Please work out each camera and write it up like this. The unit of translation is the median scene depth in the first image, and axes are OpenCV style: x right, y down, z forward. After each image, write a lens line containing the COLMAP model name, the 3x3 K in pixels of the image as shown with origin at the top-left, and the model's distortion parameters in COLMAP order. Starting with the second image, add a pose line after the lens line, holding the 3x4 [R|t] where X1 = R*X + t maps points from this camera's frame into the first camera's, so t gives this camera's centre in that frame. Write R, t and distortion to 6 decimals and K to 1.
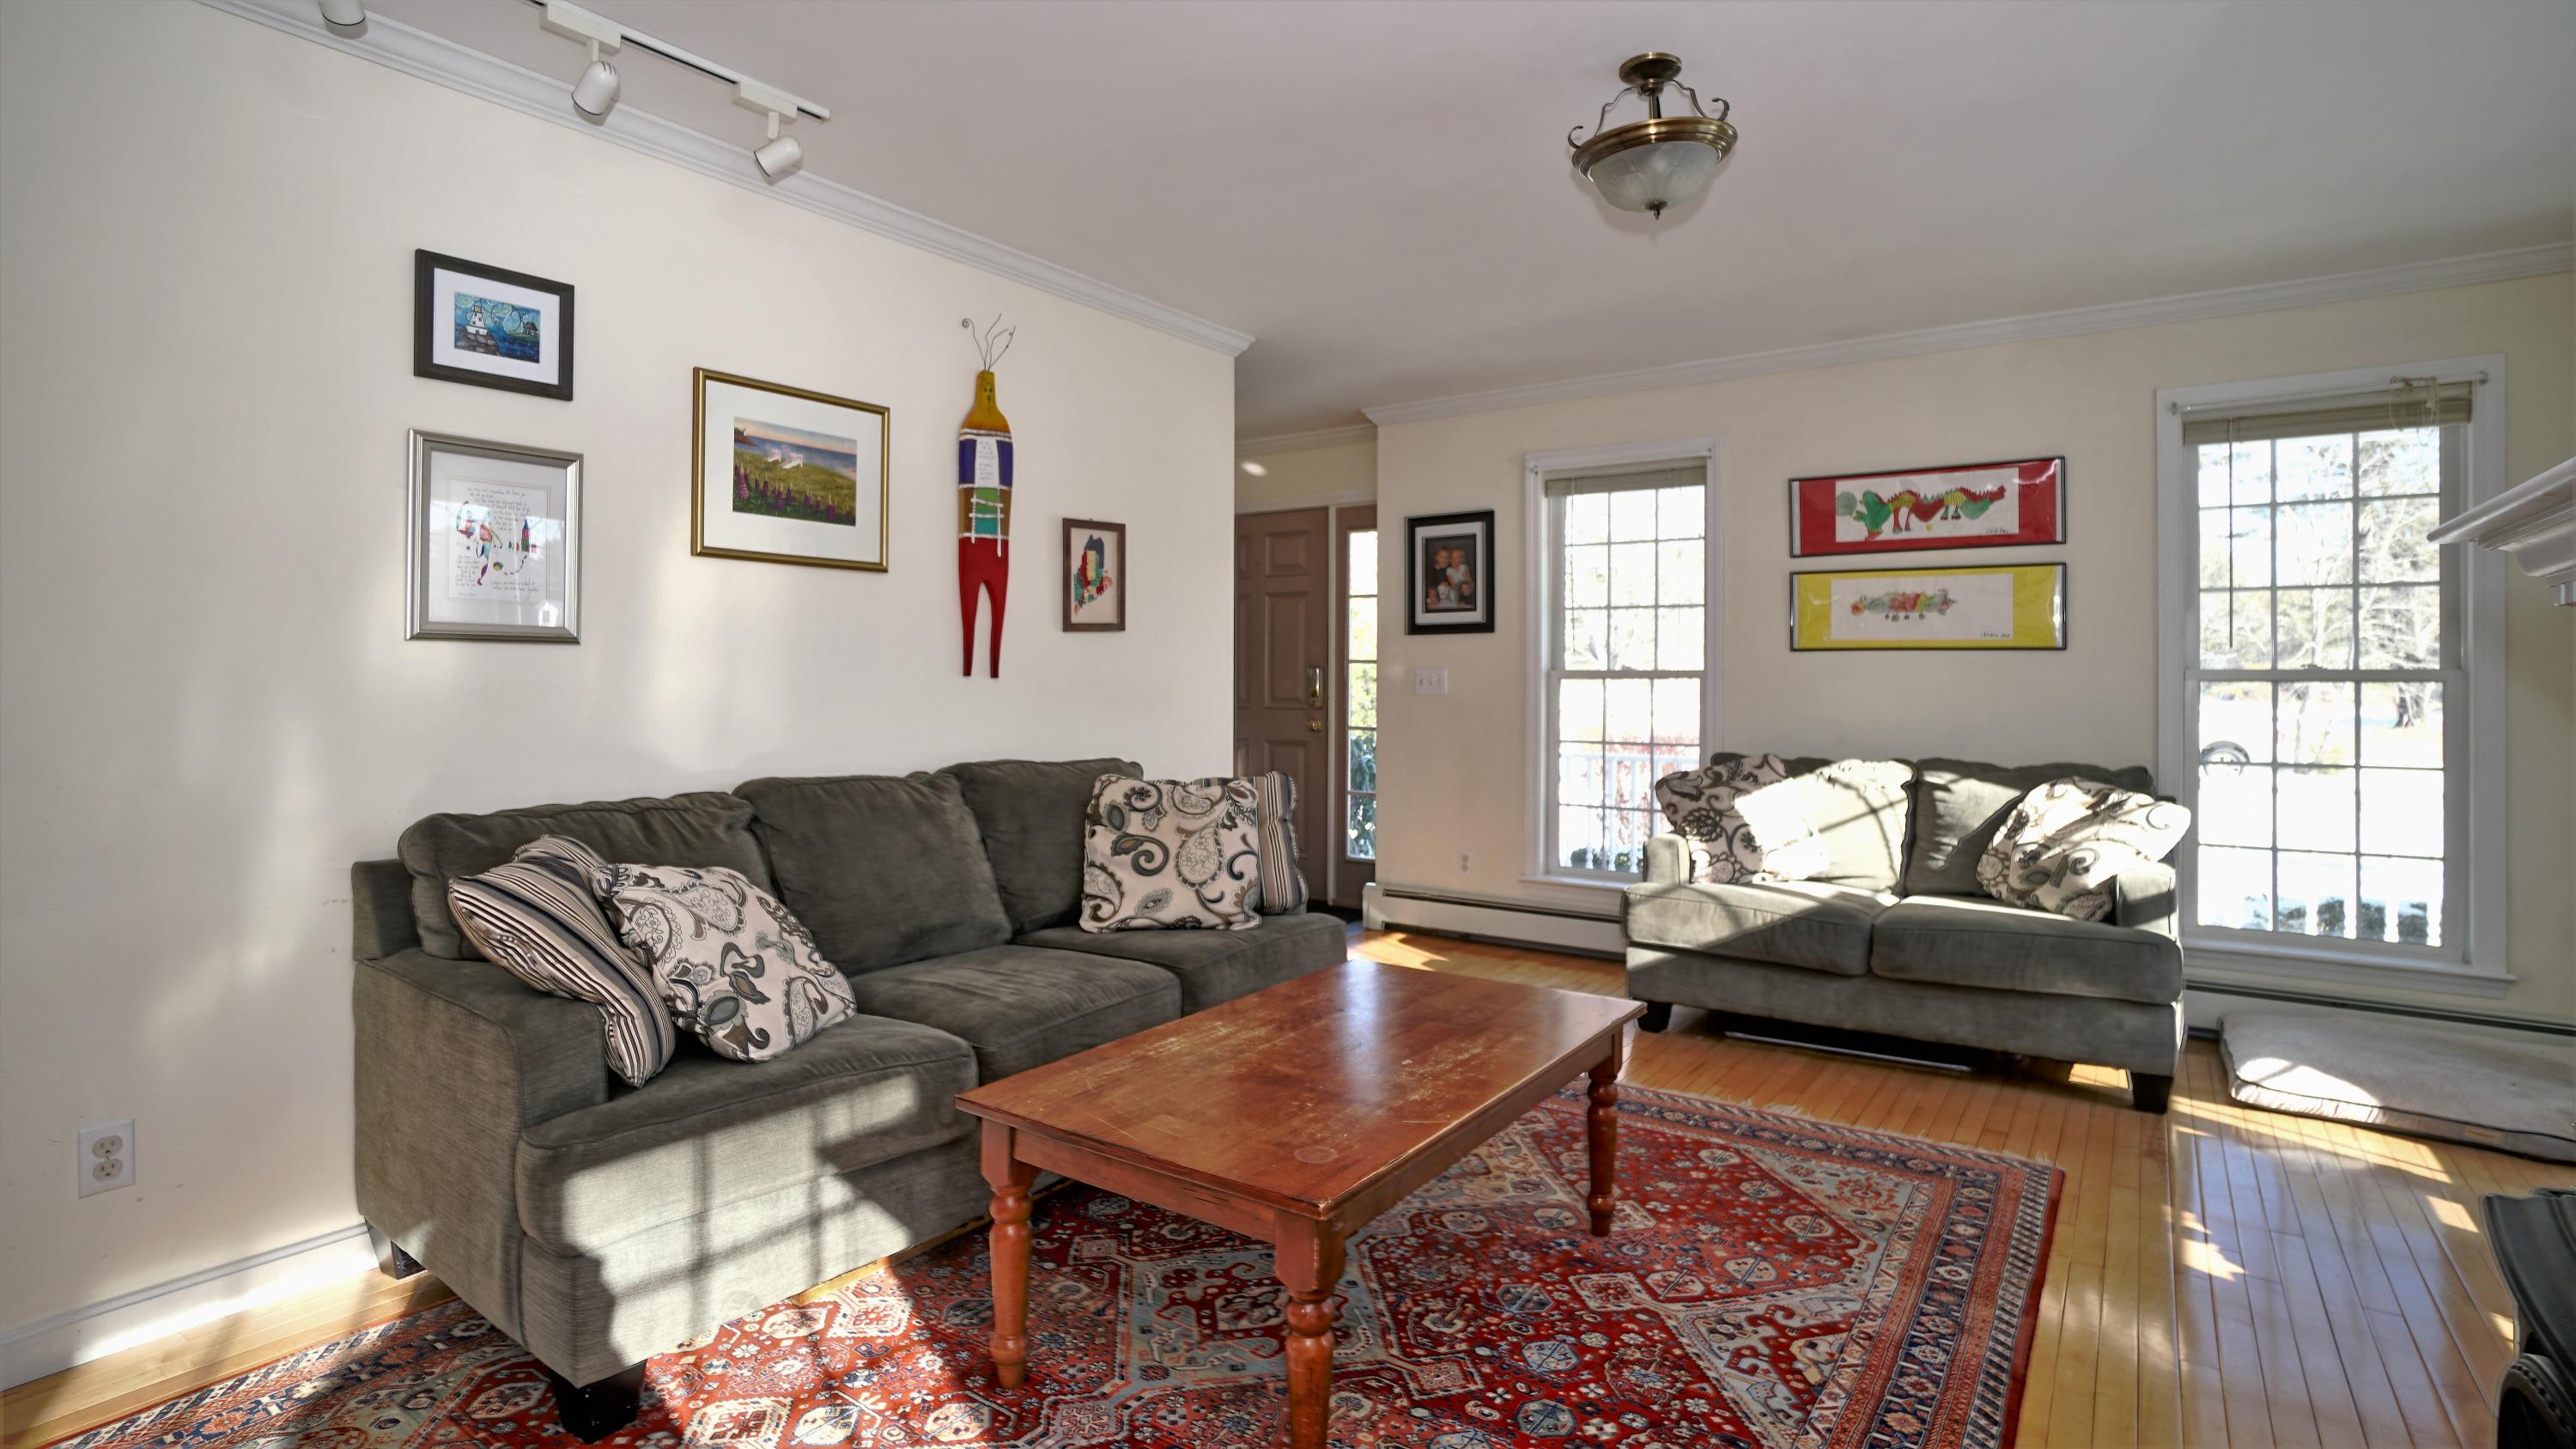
lens RADIAL K [[1226.2, 0, 1185.8], [0, 1226.2, 671.9], [0, 0, 1]] dist [-0.028634, 0.001540]
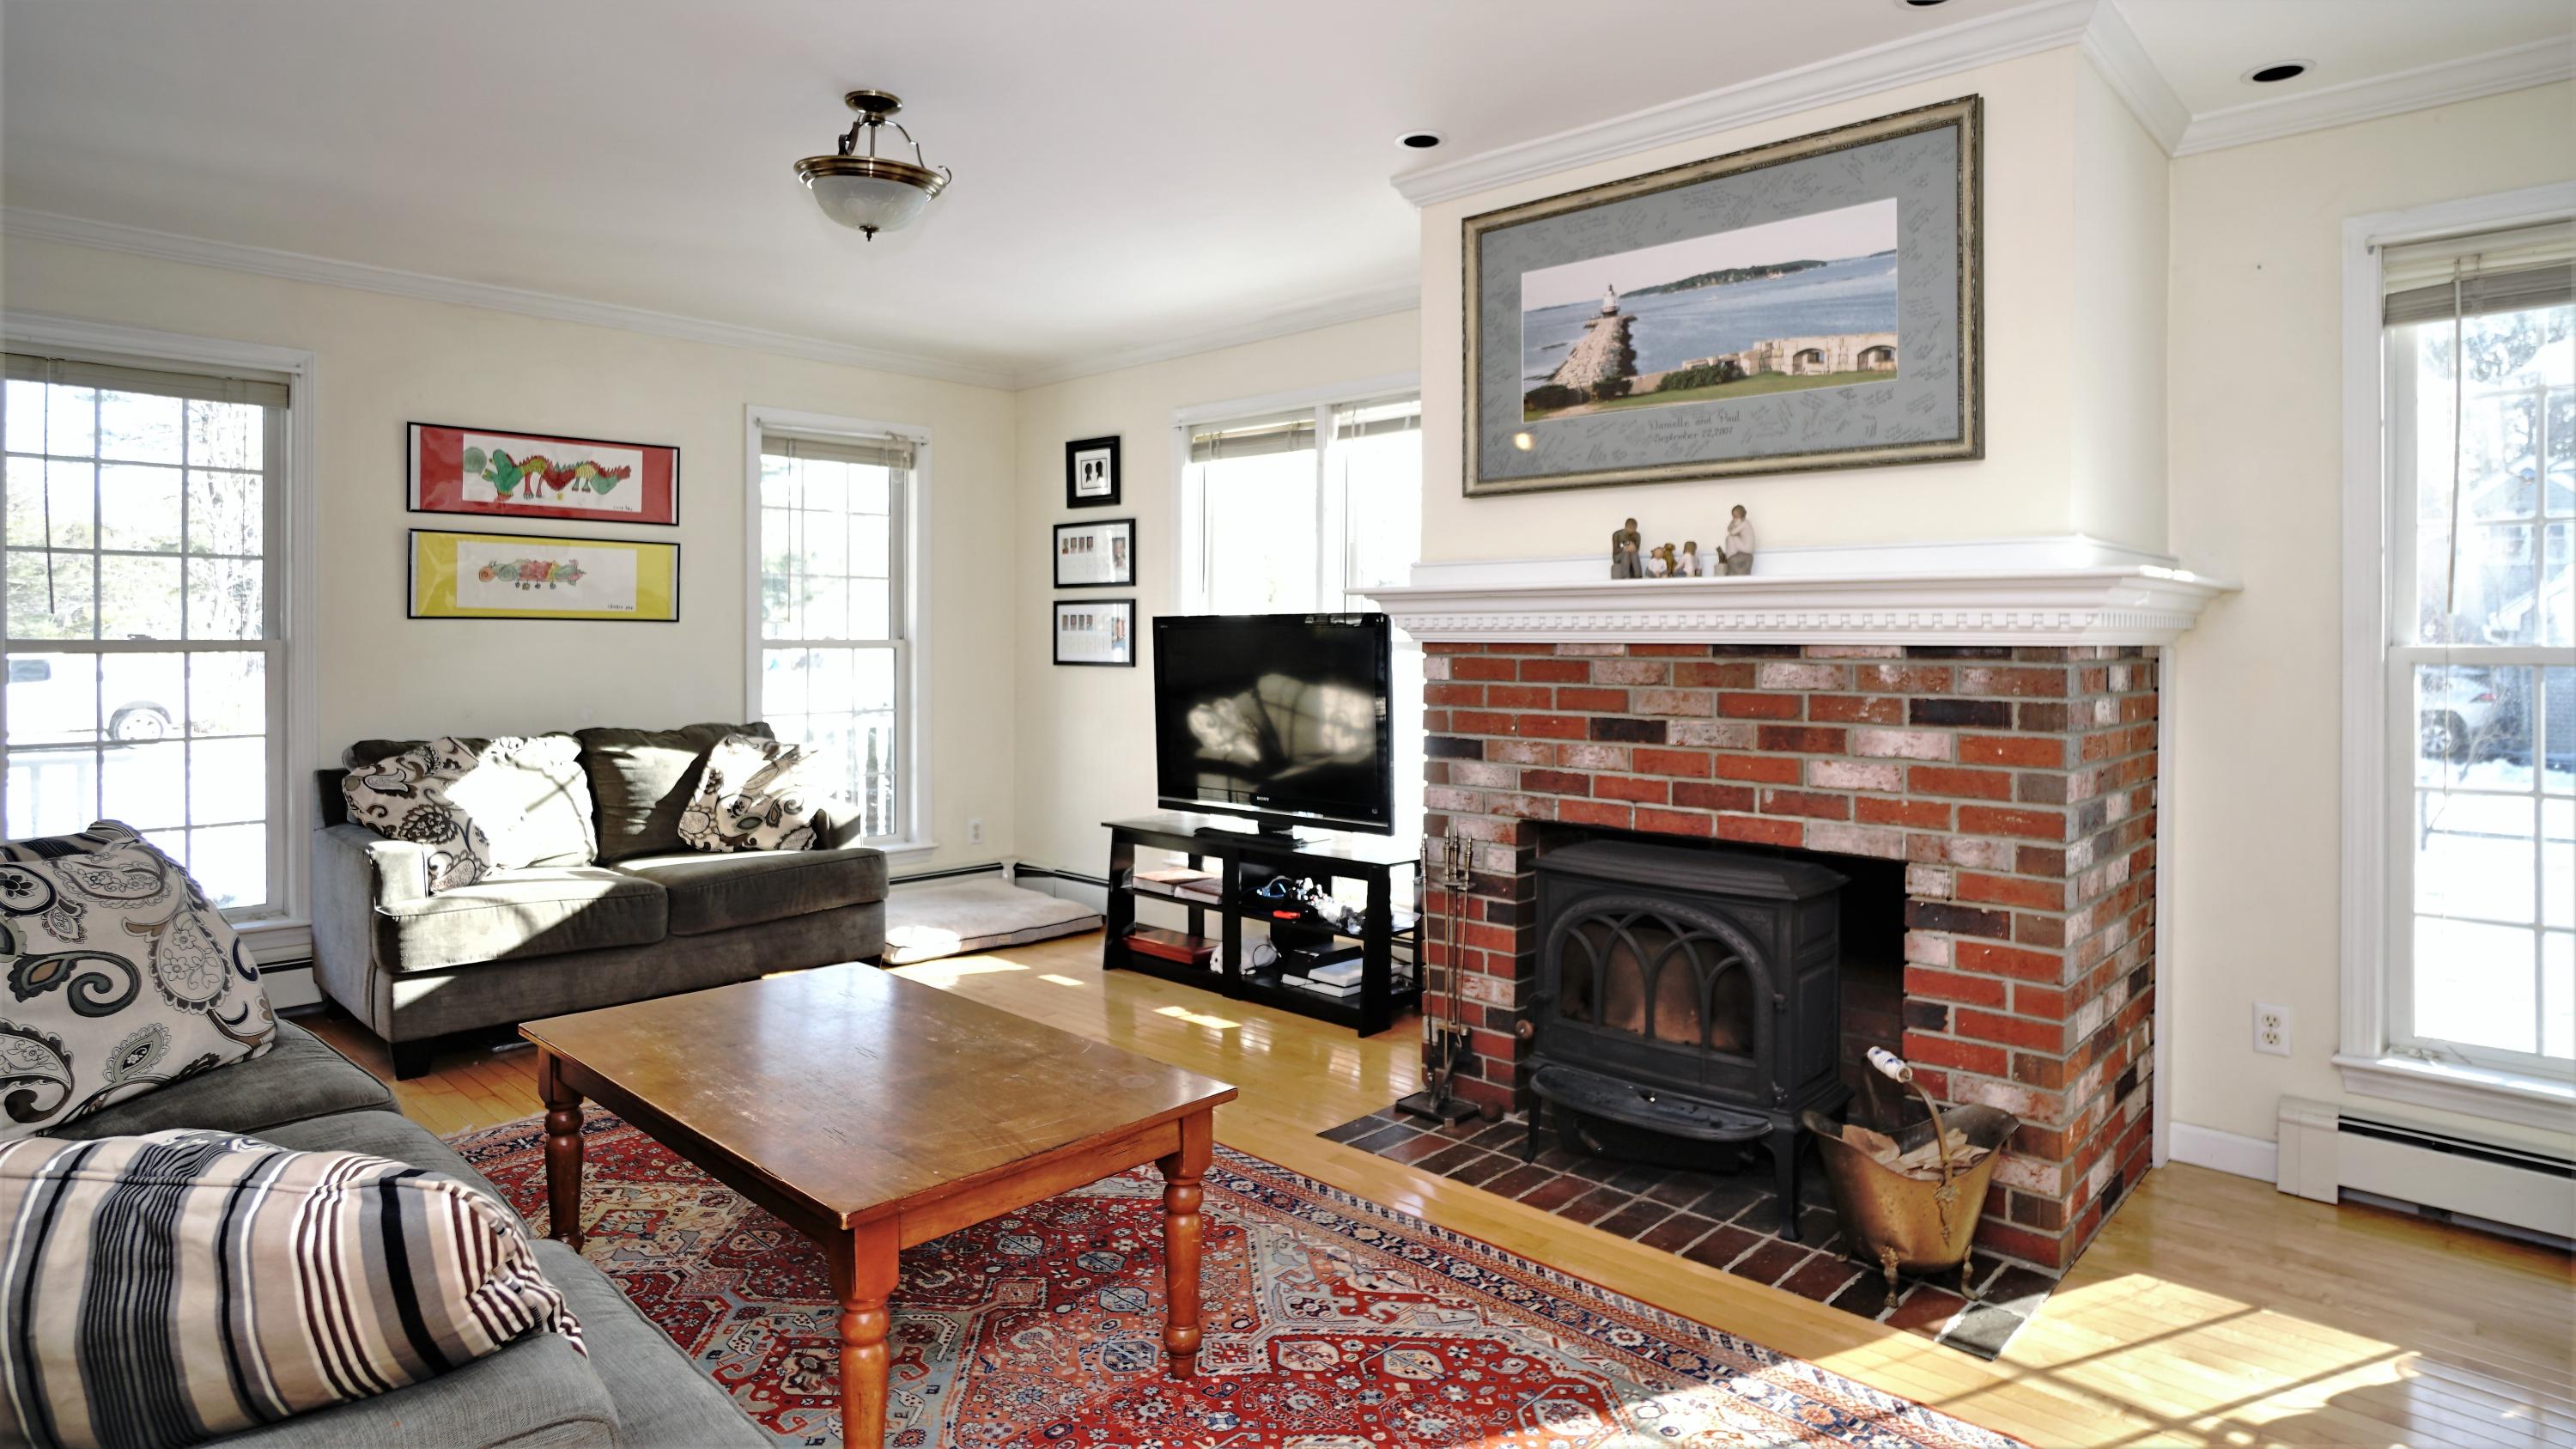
lens RADIAL K [[1405.2, 0, 1325.0], [0, 1405.2, 646.0], [0, 0, 1]] dist [-0.025248, 0.001159]
pose [[0.101540, -0.012931, 0.994747, -0.509238], [-0.006184, 0.999888, 0.013629, -0.018299], [-0.994812, -0.007536, 0.101449, 0.289347]]
